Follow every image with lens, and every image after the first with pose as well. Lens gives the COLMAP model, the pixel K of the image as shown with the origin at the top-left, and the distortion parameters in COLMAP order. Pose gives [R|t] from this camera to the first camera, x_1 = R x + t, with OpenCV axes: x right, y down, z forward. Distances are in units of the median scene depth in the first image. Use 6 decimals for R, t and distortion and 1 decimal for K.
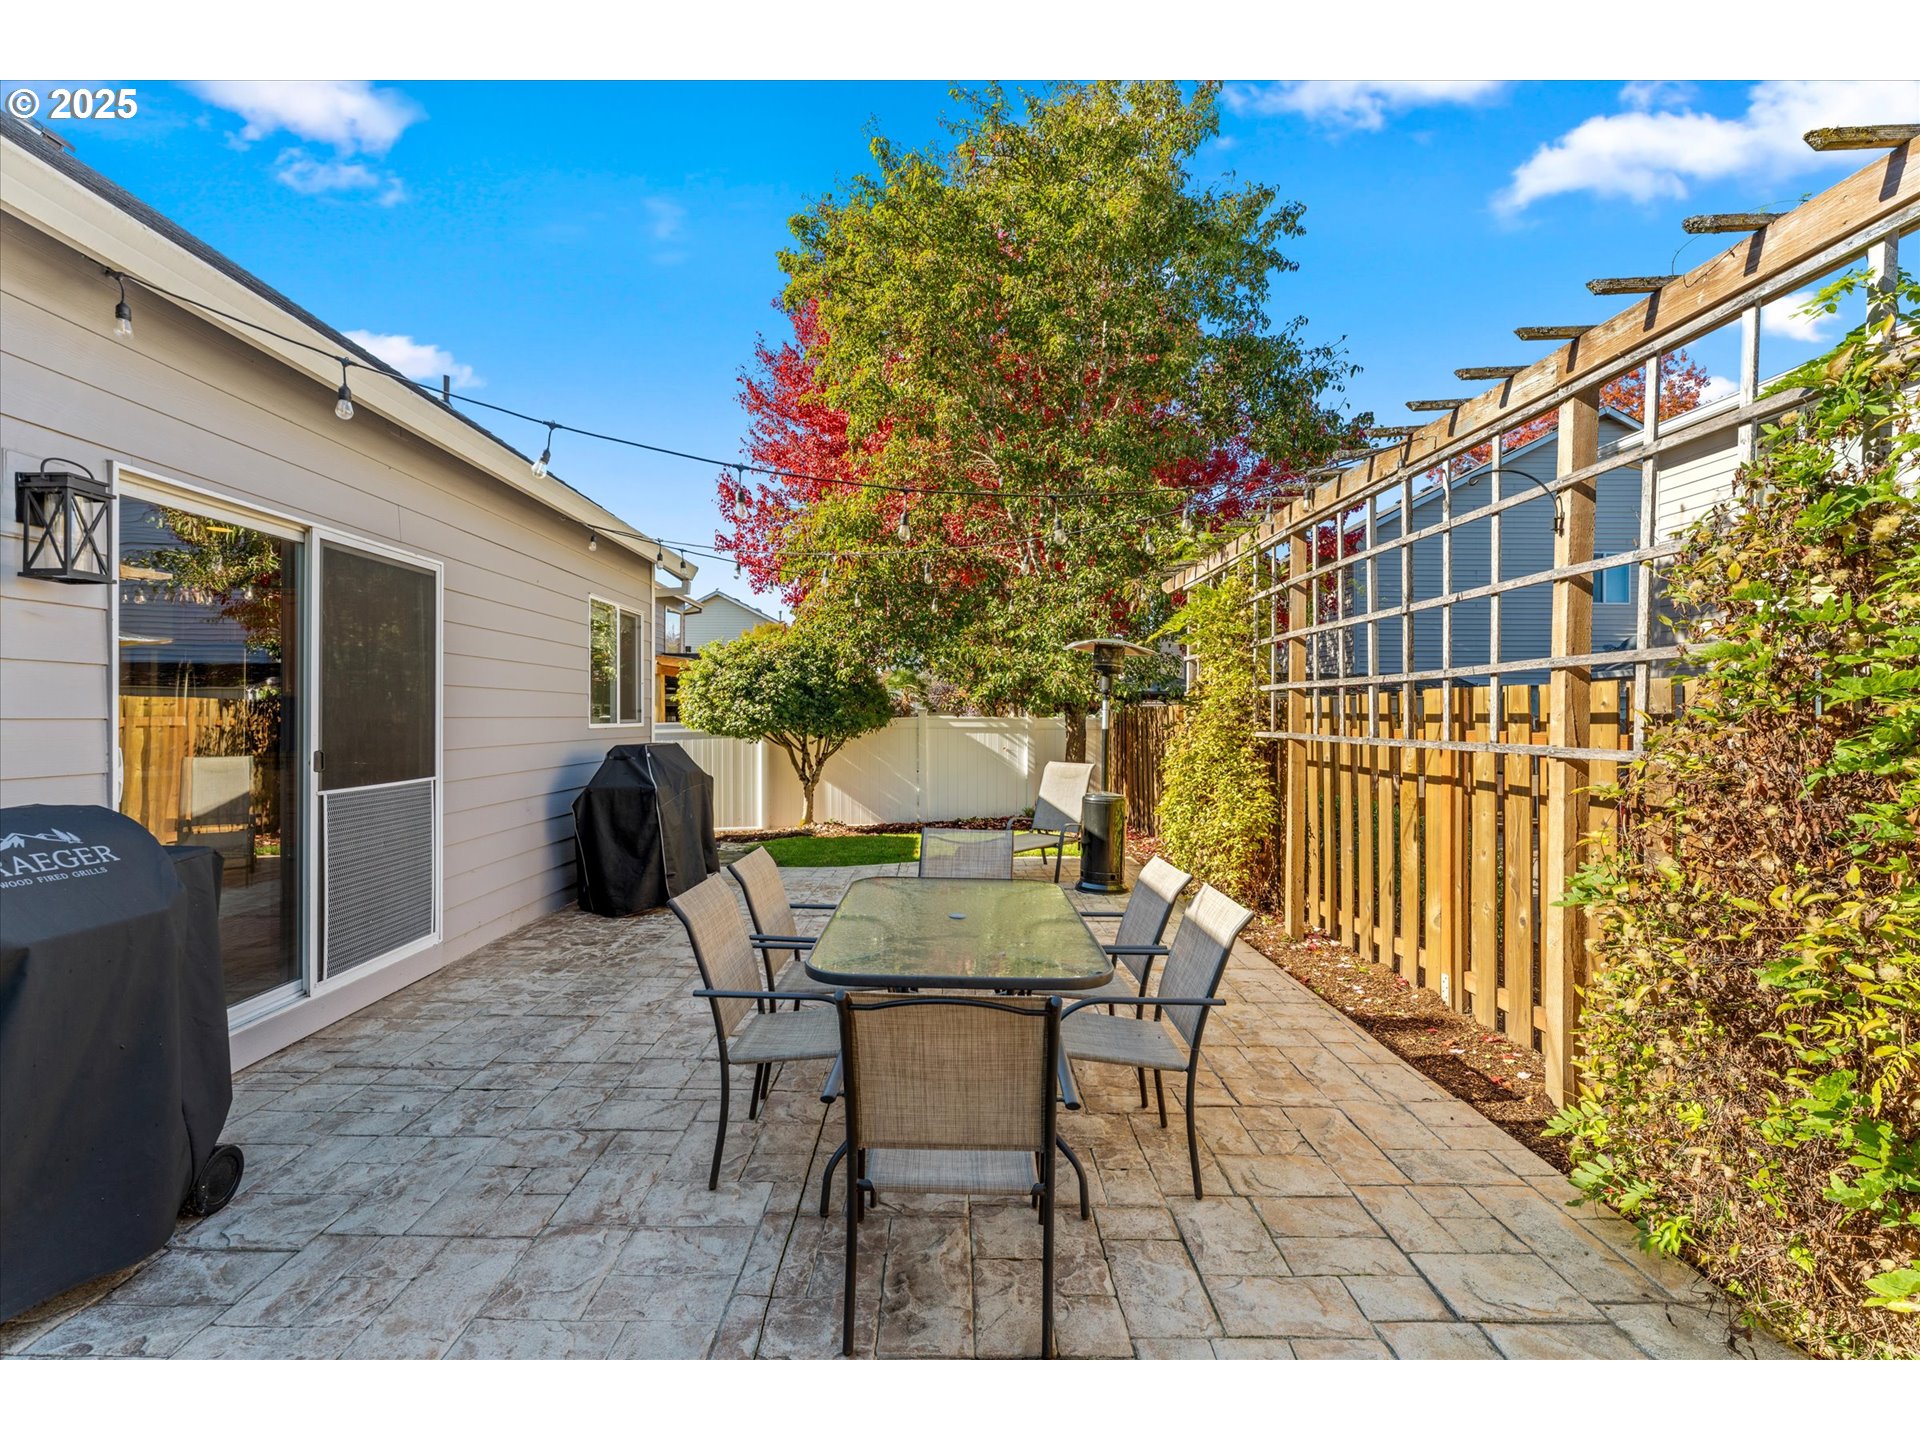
lens RADIAL K [[761.0, 0, 964.0], [0, 761.0, 709.3], [0, 0, 1]] dist [-0.001230, -0.000124]
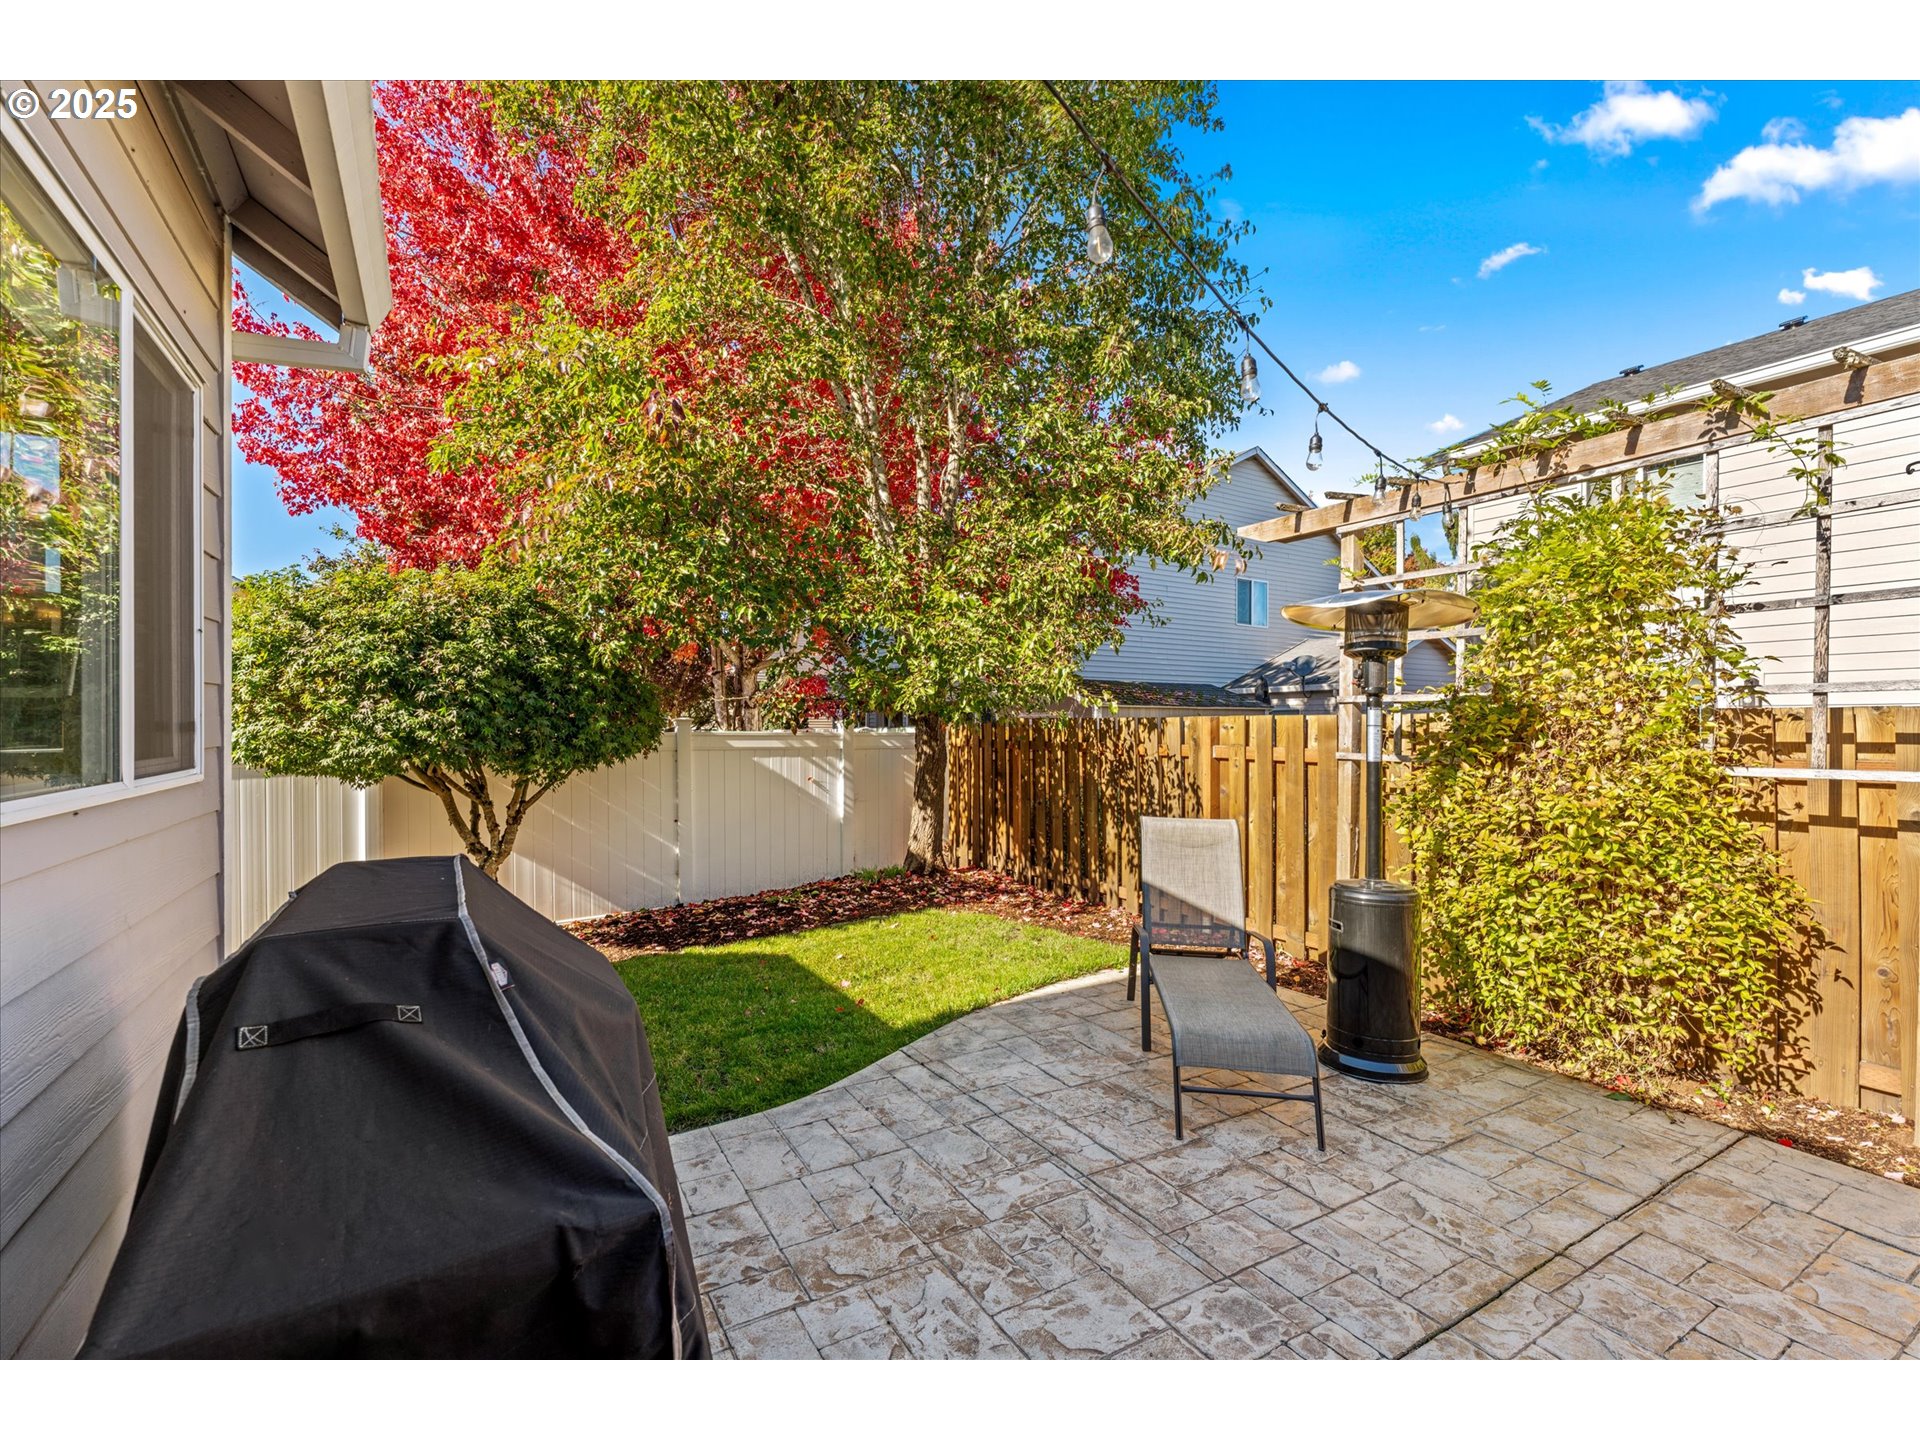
lens RADIAL K [[817.9, 0, 979.8], [0, 817.9, 730.0], [0, 0, 1]] dist [-0.001874, -0.000281]
pose [[0.879389, -0.001948, 0.476099, -0.202982], [-0.004809, 0.999904, 0.012972, -0.001721], [-0.476079, -0.013697, 0.879296, 0.384013]]
